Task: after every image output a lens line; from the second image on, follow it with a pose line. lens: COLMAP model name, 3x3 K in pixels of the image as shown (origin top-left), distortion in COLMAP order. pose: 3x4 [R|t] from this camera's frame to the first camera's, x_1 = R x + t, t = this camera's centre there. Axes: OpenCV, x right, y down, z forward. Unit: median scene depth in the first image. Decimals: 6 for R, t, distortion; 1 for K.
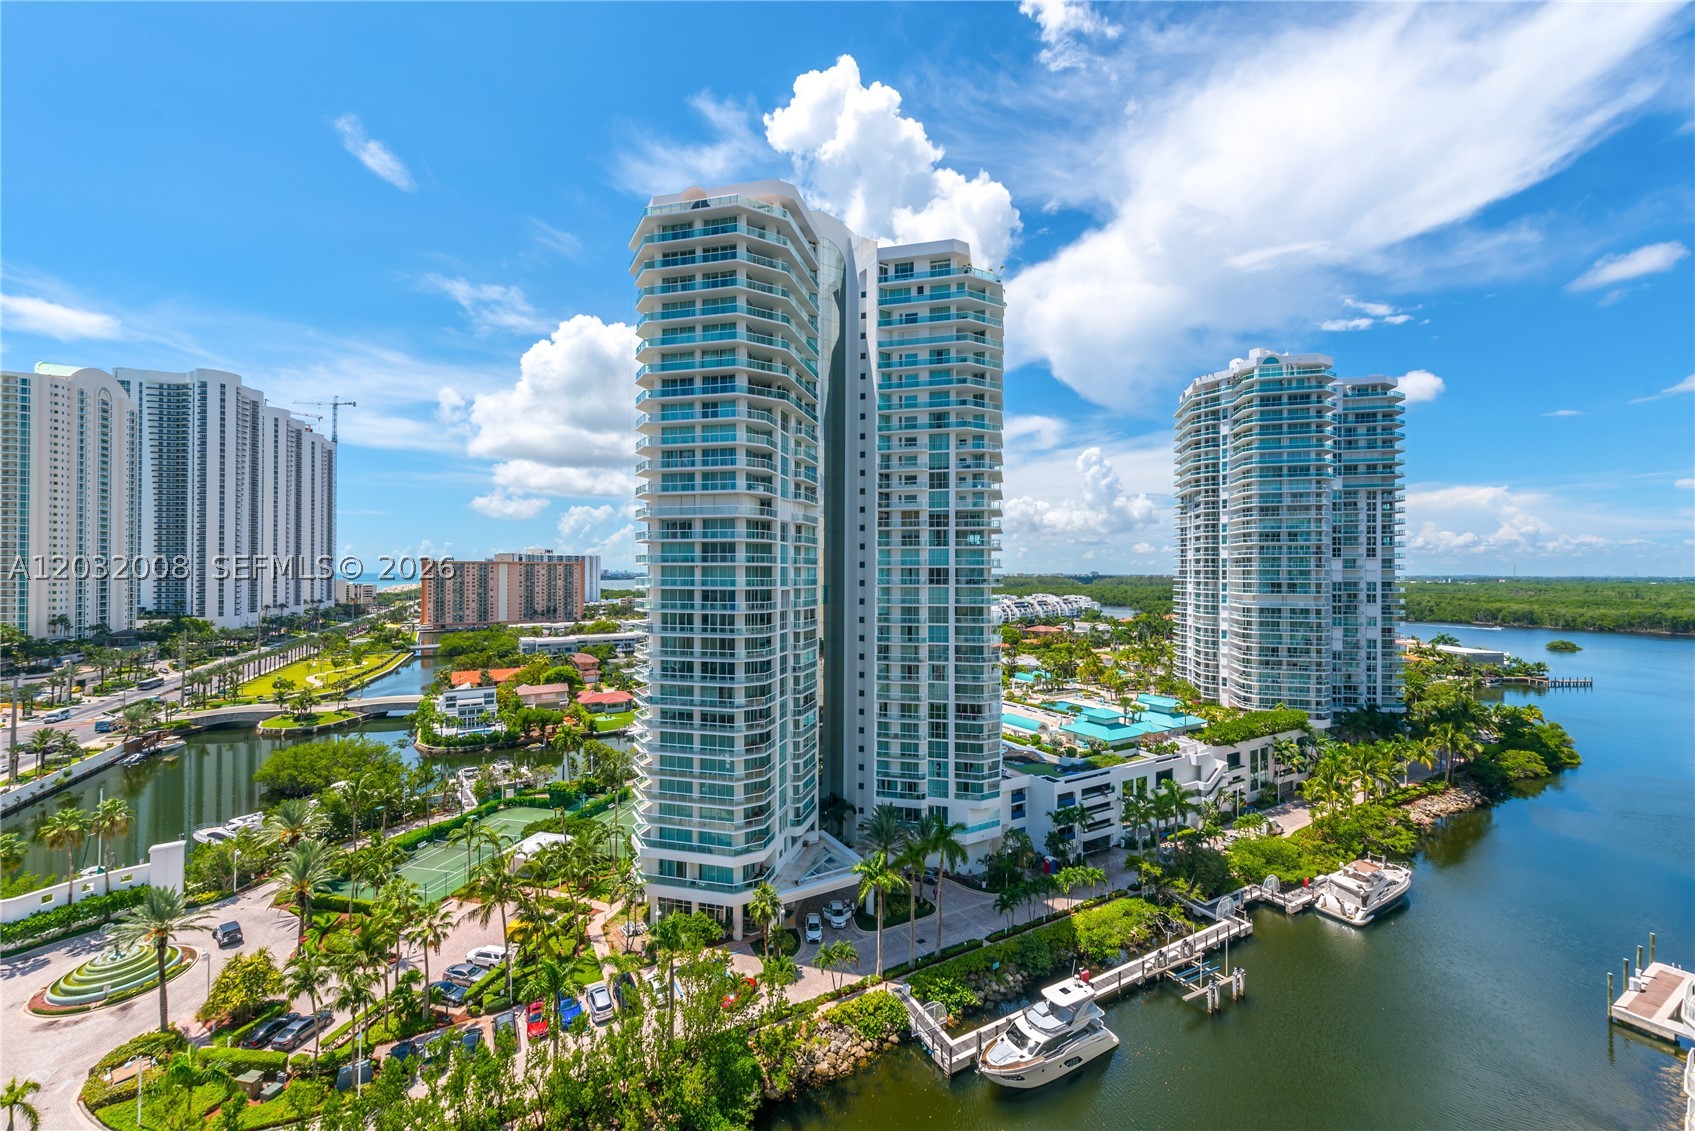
lens RADIAL K [[663.5, 0, 849.1], [0, 663.5, 568.9], [0, 0, 1]] dist [0.018336, -0.004860]
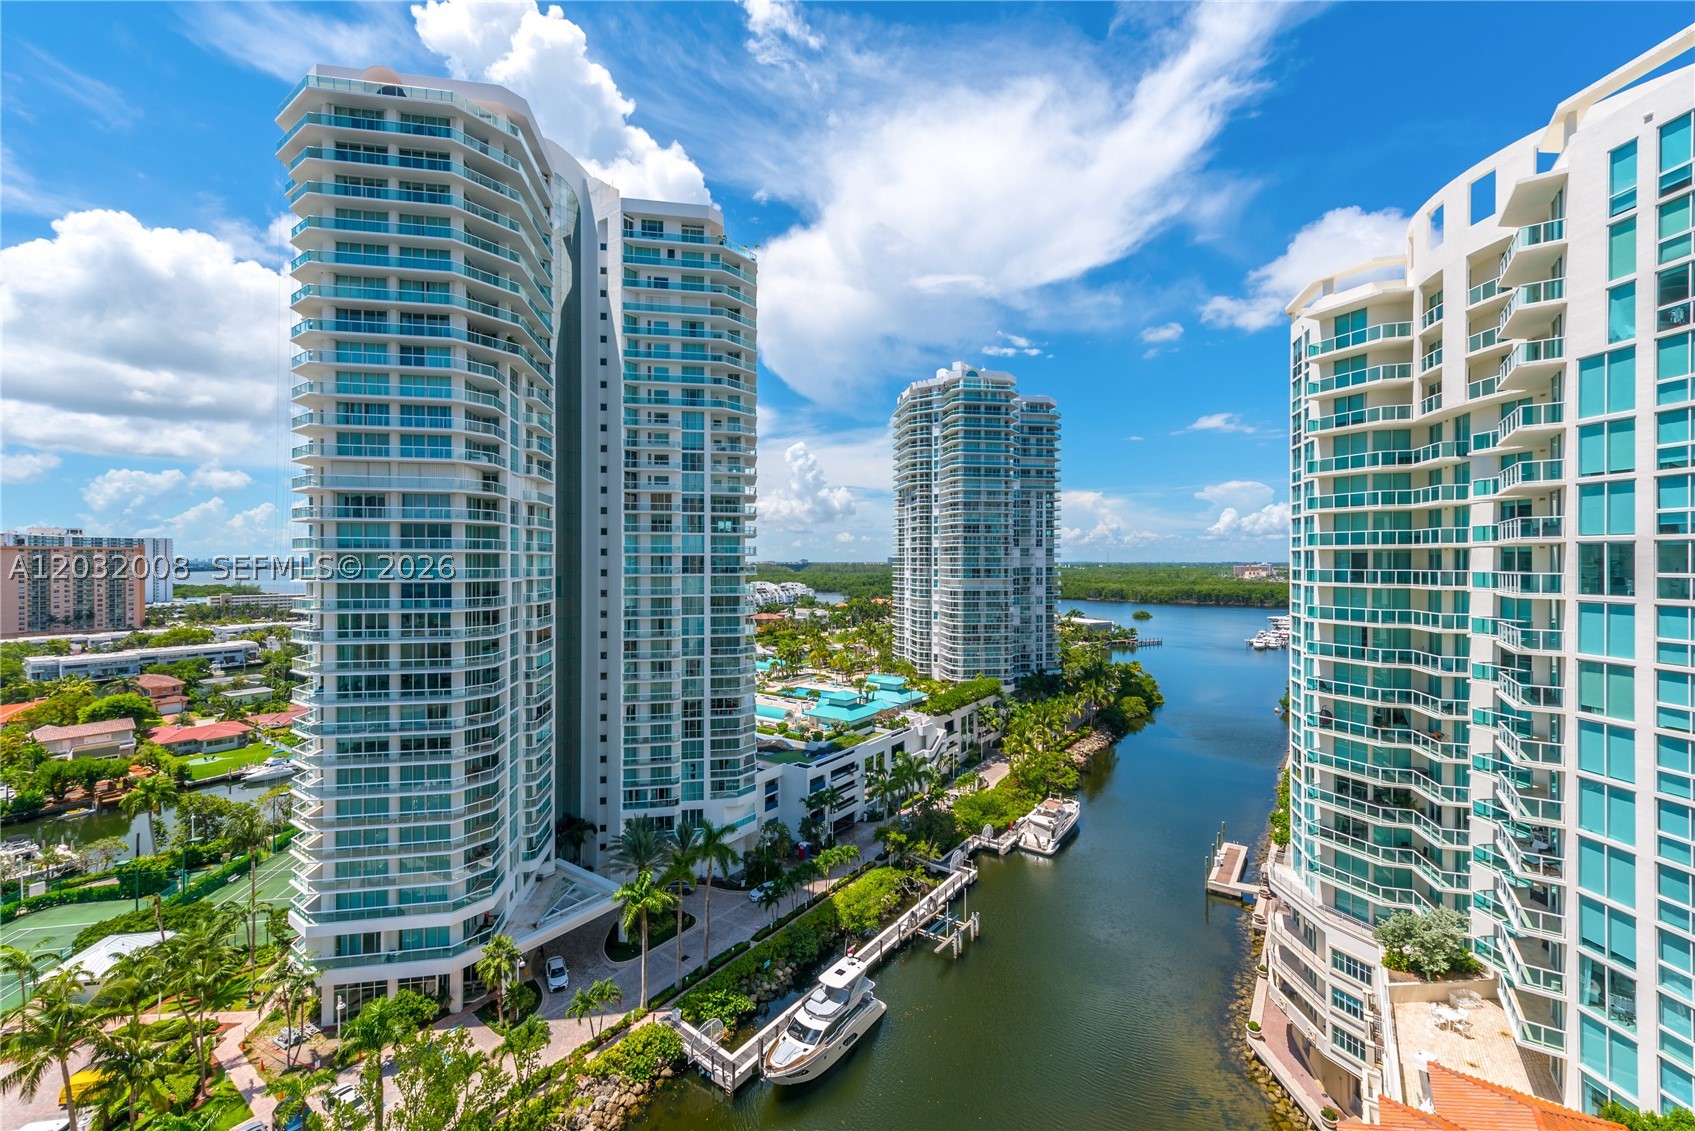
lens RADIAL K [[682.9, 0, 849.7], [0, 682.9, 562.6], [0, 0, 1]] dist [0.017909, -0.005081]
pose [[0.912127, -0.003765, 0.409891, -0.039040], [0.000241, 0.999963, 0.008649, -0.000020], [-0.409909, -0.007790, 0.912093, 0.021040]]
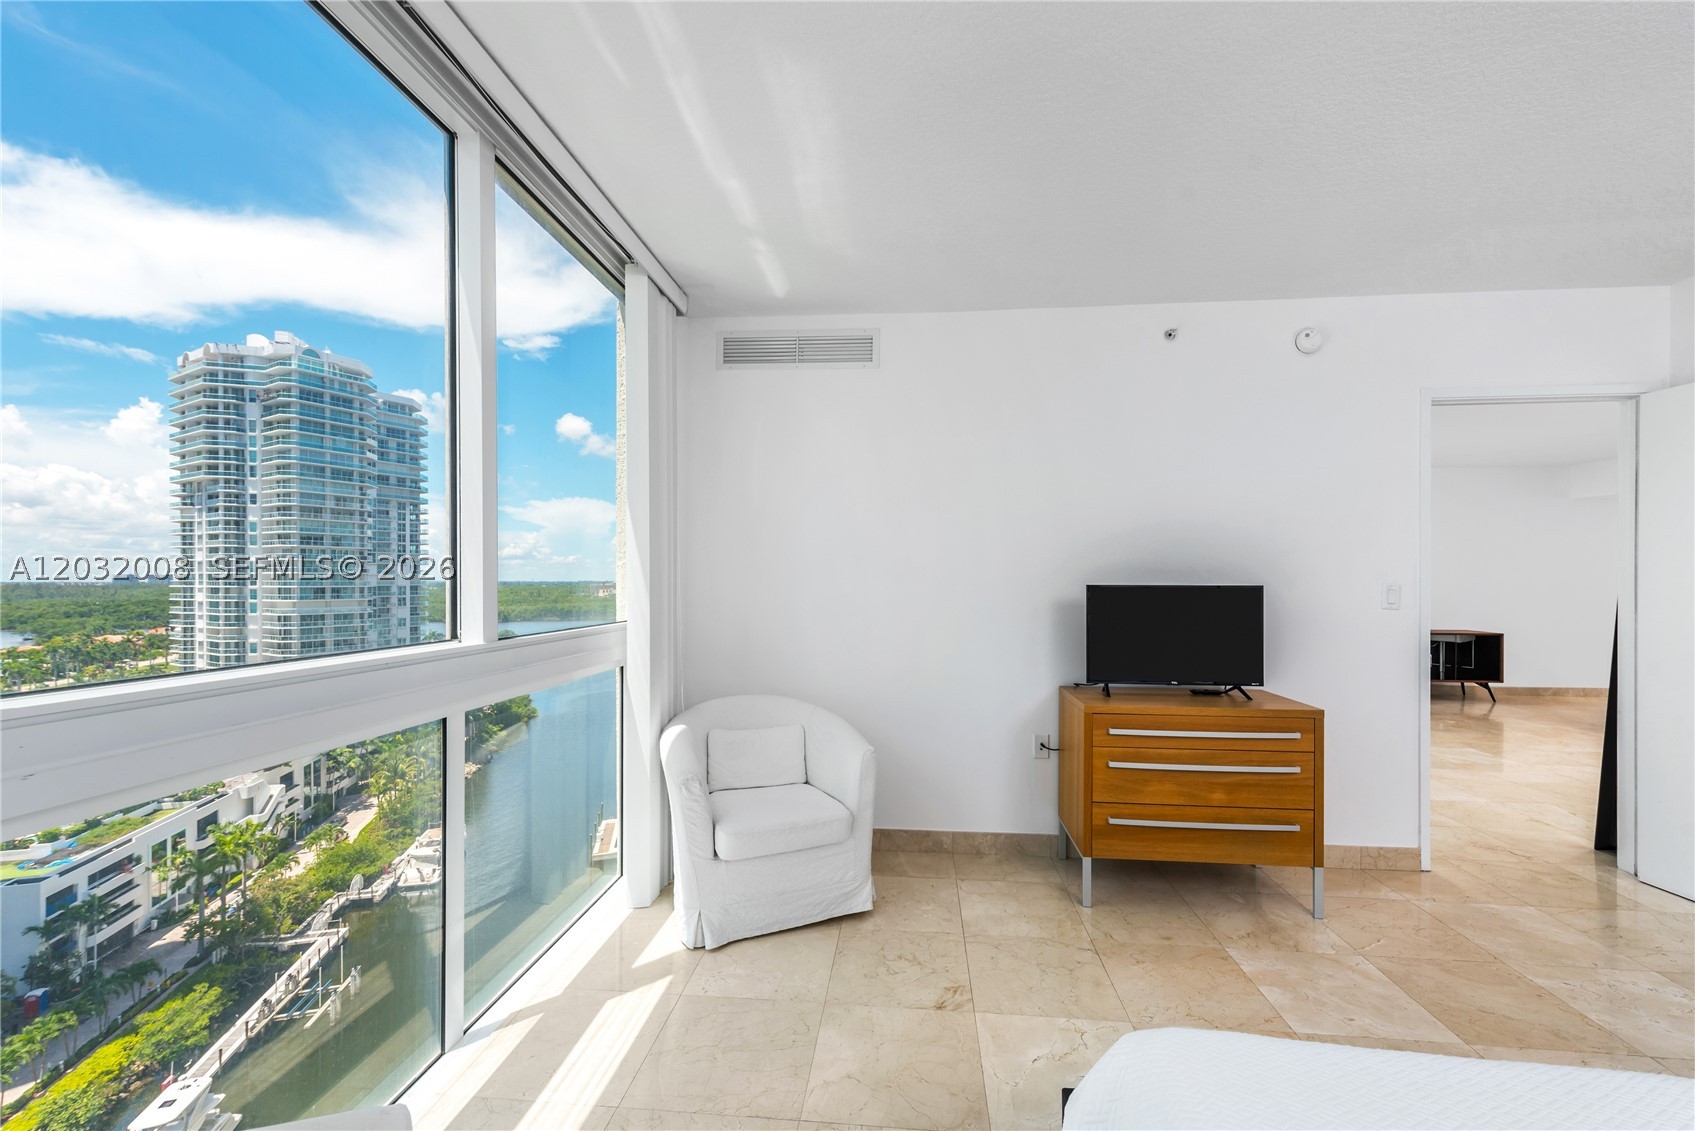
lens RADIAL K [[683.7, 0, 850.0], [0, 683.7, 582.0], [0, 0, 1]] dist [0.013068, -0.000448]
pose [[0.269302, -0.005998, 0.963037, -0.108488], [-0.003920, 0.999965, 0.007324, 0.001883], [-0.963048, -0.005748, 0.269269, 0.001489]]
